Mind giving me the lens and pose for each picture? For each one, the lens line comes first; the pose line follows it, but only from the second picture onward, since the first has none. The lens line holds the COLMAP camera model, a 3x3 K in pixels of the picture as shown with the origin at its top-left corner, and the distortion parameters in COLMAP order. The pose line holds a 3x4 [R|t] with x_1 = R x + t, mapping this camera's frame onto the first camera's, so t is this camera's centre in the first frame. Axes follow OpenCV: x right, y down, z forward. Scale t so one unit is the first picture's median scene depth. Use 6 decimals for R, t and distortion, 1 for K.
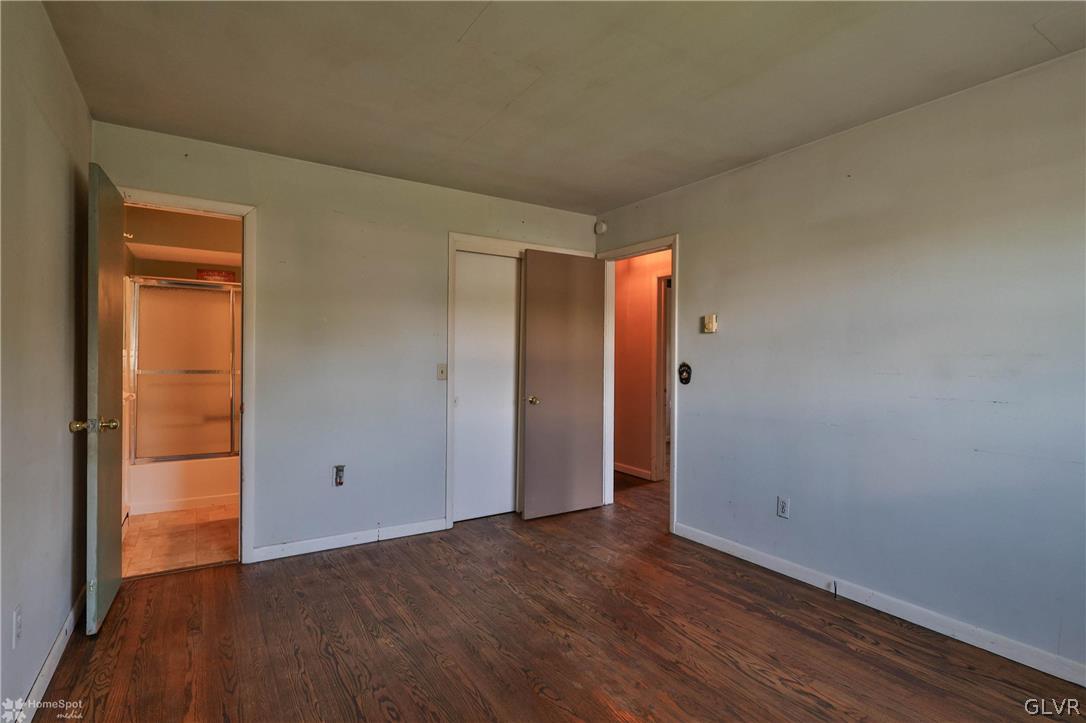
lens RADIAL K [[535.5, 0, 539.2], [0, 535.5, 359.2], [0, 0, 1]] dist [-0.003253, 0.002511]
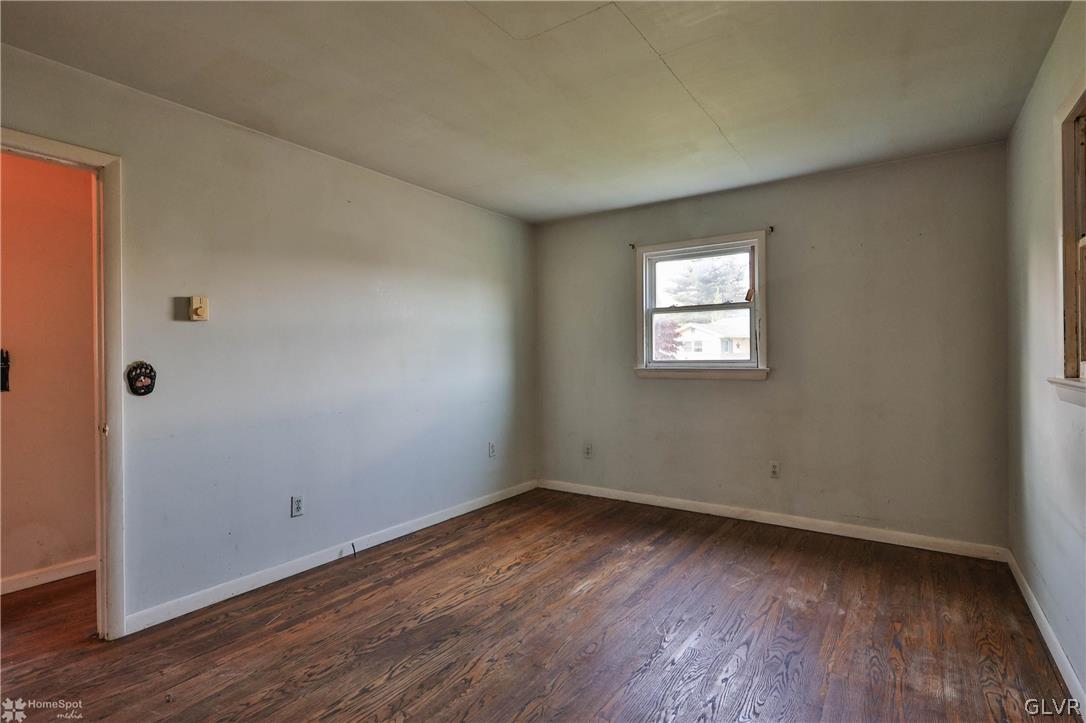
lens RADIAL K [[535.5, 0, 539.0], [0, 535.5, 357.4], [0, 0, 1]] dist [-0.003253, 0.002511]
pose [[-0.386447, -0.013387, 0.922214, -0.733979], [0.000814, 0.999889, 0.014855, -0.012859], [-0.922311, 0.006491, -0.386393, 1.144522]]
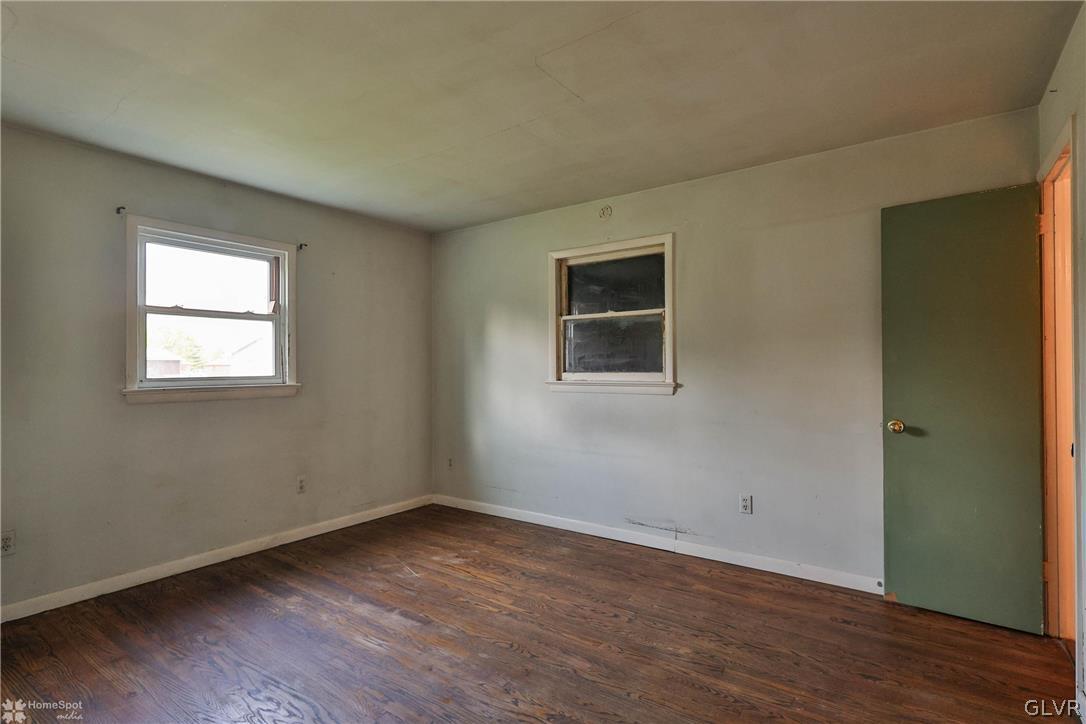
lens RADIAL K [[535.5, 0, 549.4], [0, 535.5, 364.5], [0, 0, 1]] dist [-0.003253, 0.002511]
pose [[-0.925786, -0.009449, -0.377931, 0.288483], [-0.004617, 0.999896, -0.013689, 0.003120], [0.378020, -0.010928, -0.925733, 1.611970]]
